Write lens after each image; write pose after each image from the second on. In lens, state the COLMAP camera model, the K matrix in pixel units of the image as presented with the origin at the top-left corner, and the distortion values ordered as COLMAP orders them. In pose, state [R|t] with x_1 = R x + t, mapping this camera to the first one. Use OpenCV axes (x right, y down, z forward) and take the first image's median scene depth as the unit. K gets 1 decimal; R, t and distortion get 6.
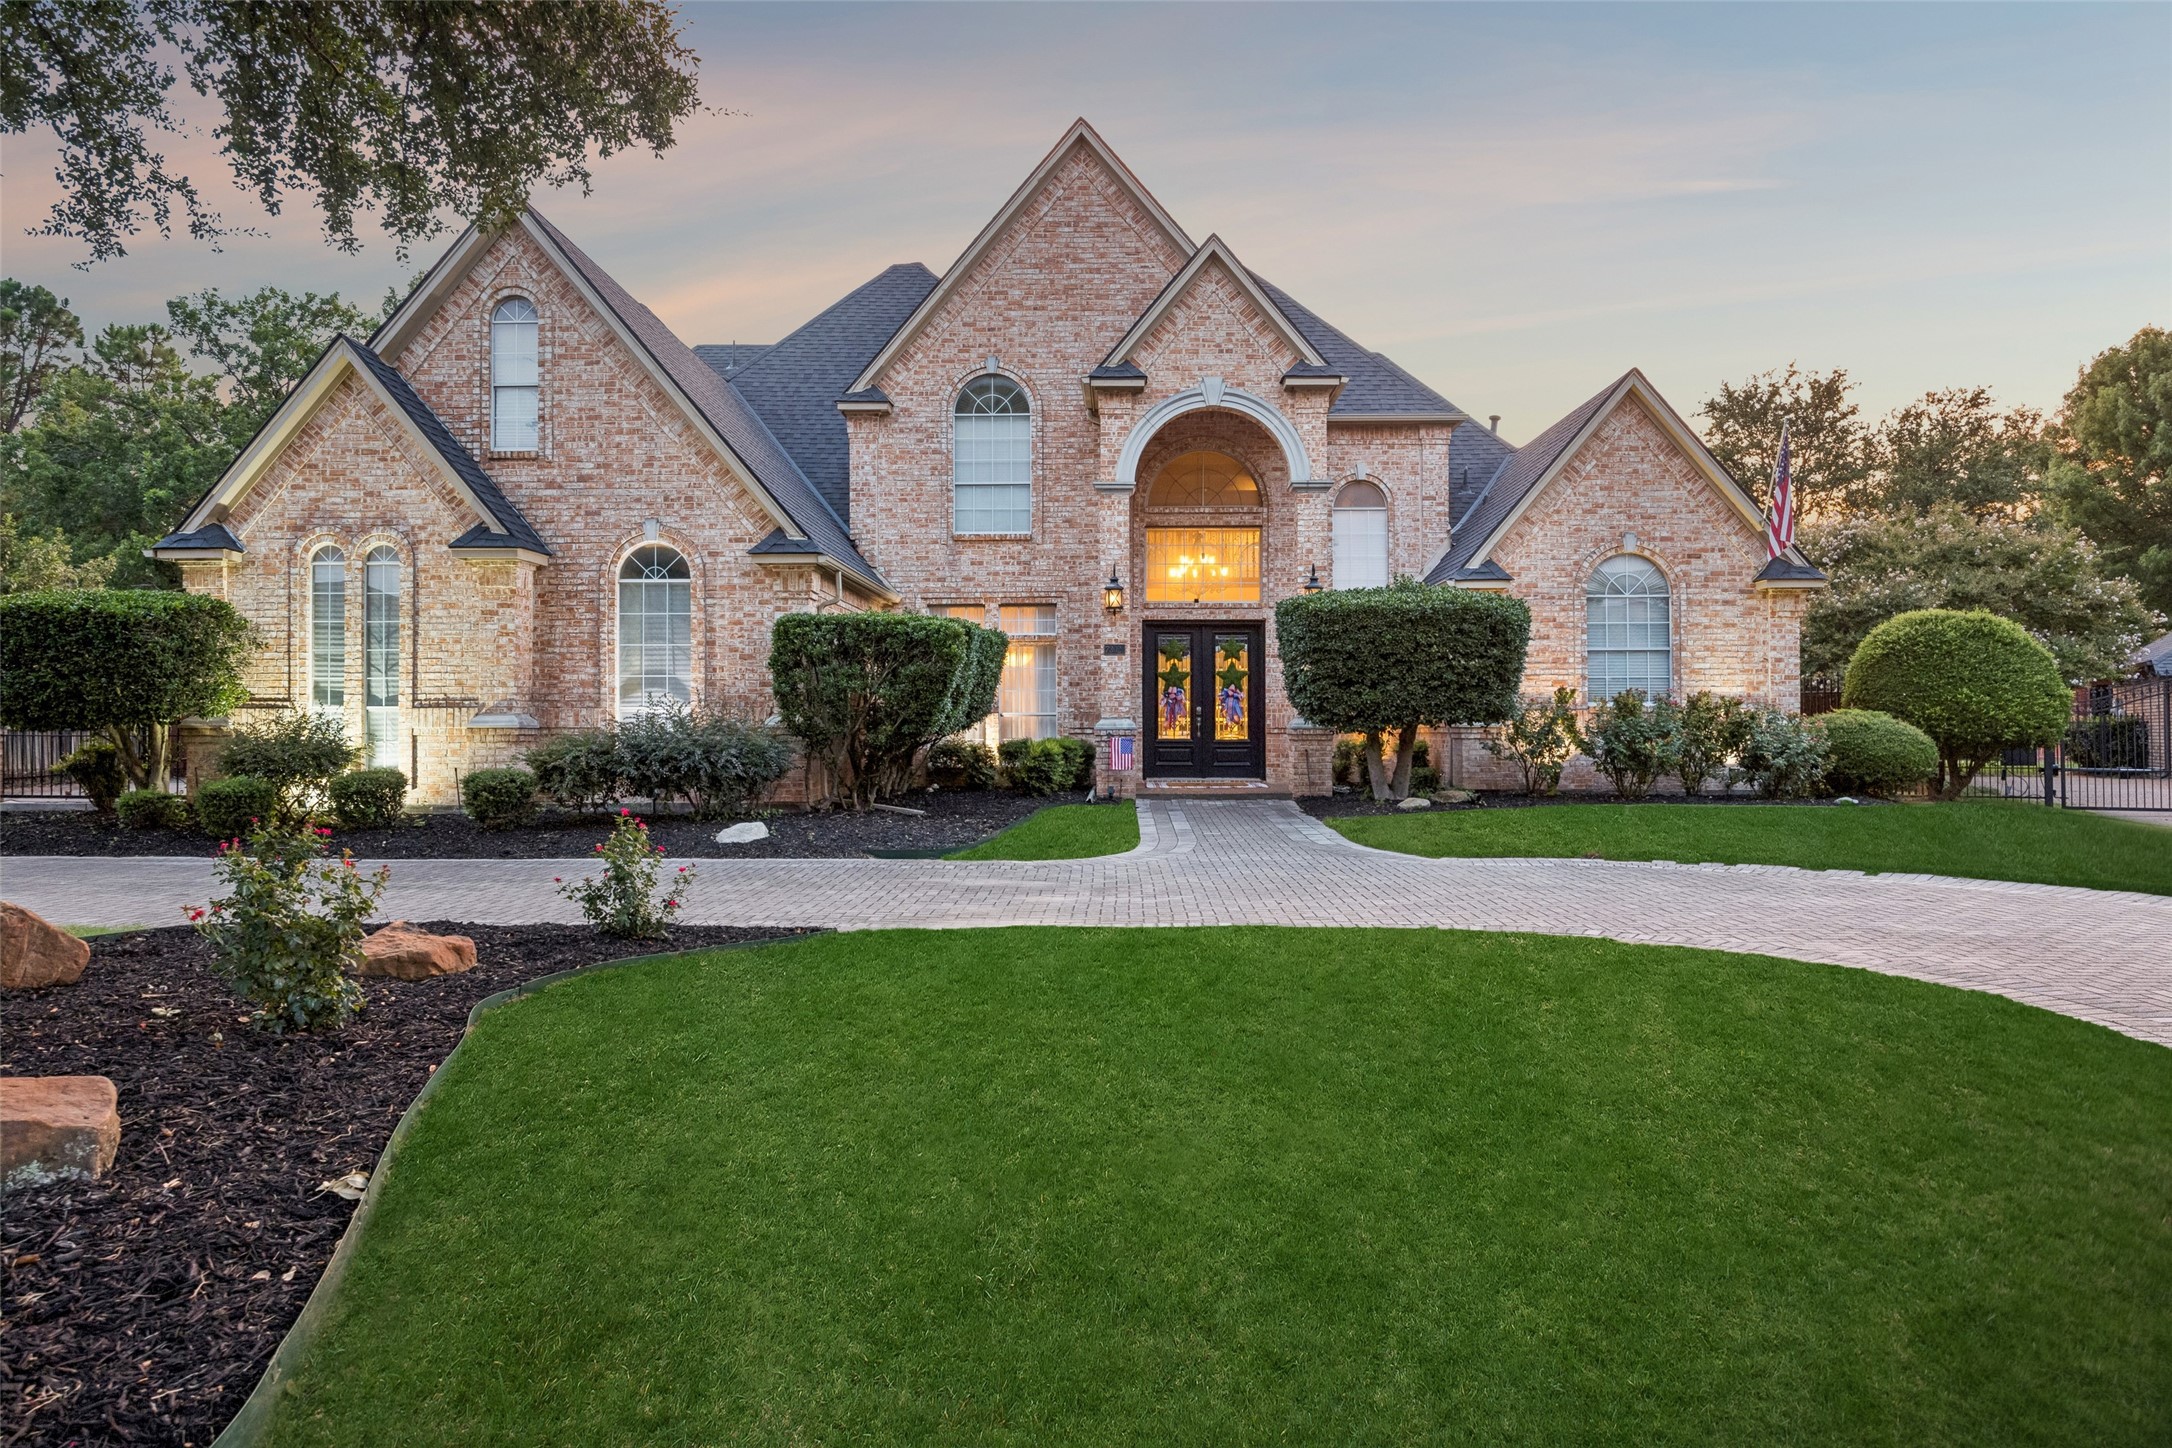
lens RADIAL K [[1464.8, 0, 1086.0], [0, 1464.8, 724.0], [0, 0, 1]] dist [-0.006287, 0.000671]
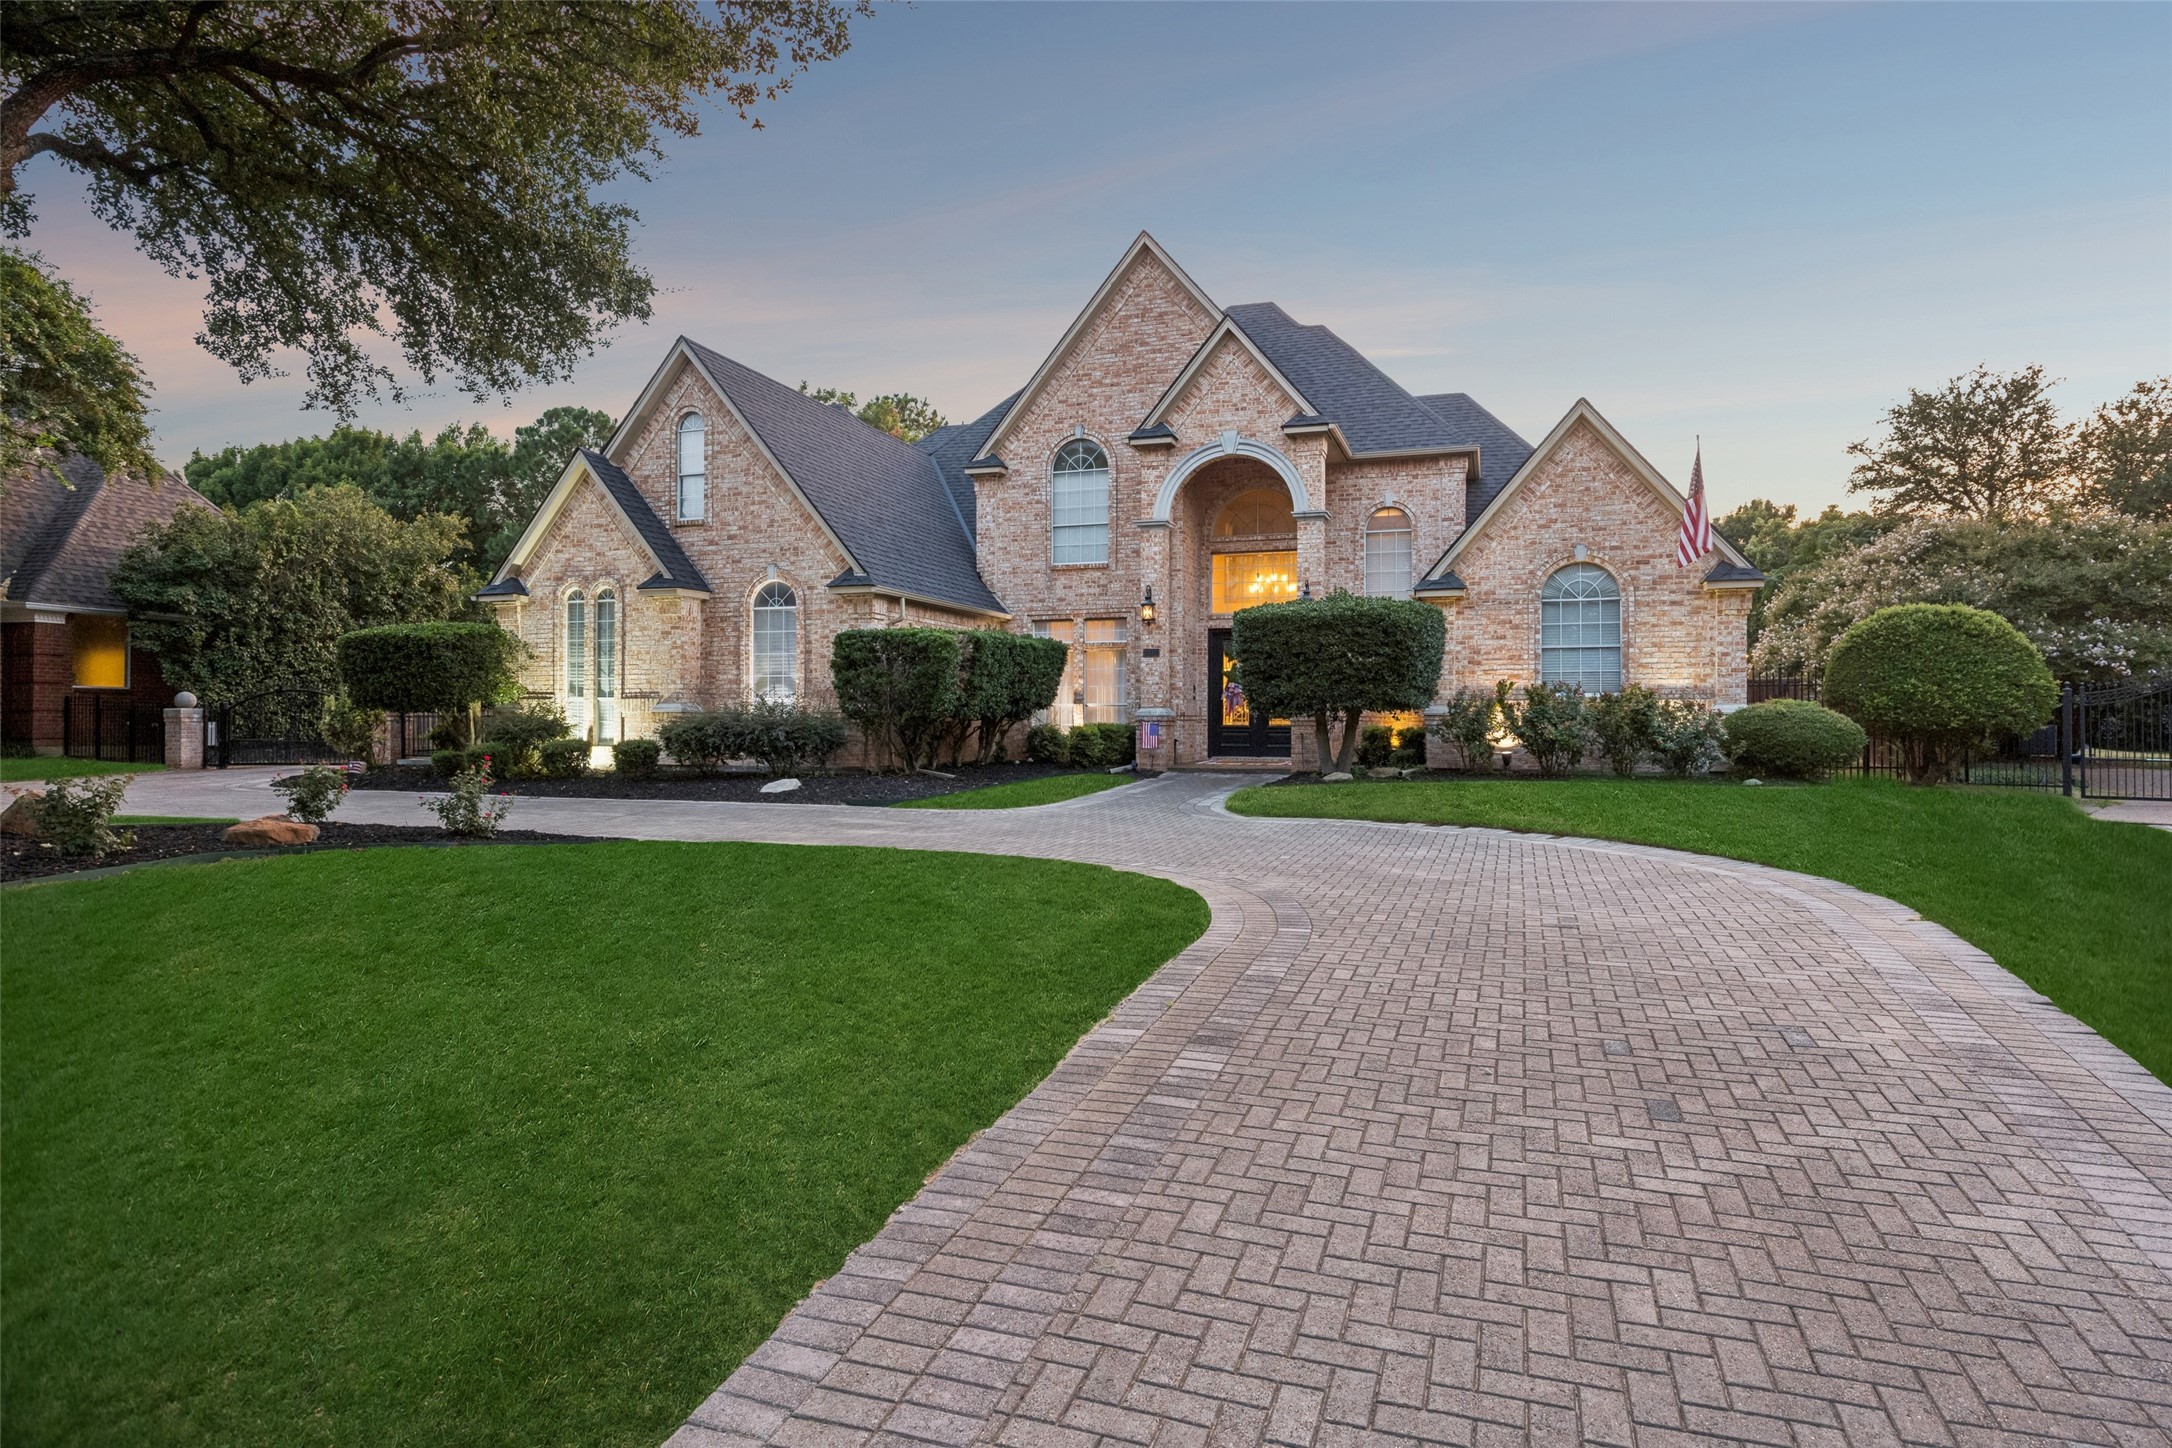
lens RADIAL K [[1240.4, 0, 1086.0], [0, 1240.4, 724.0], [0, 0, 1]] dist [-0.001023, -0.001602]
pose [[0.950002, 0.004652, -0.312209, 0.308563], [-0.003622, 0.999986, 0.003881, 0.006631], [0.312223, -0.002556, 0.950006, -0.032482]]
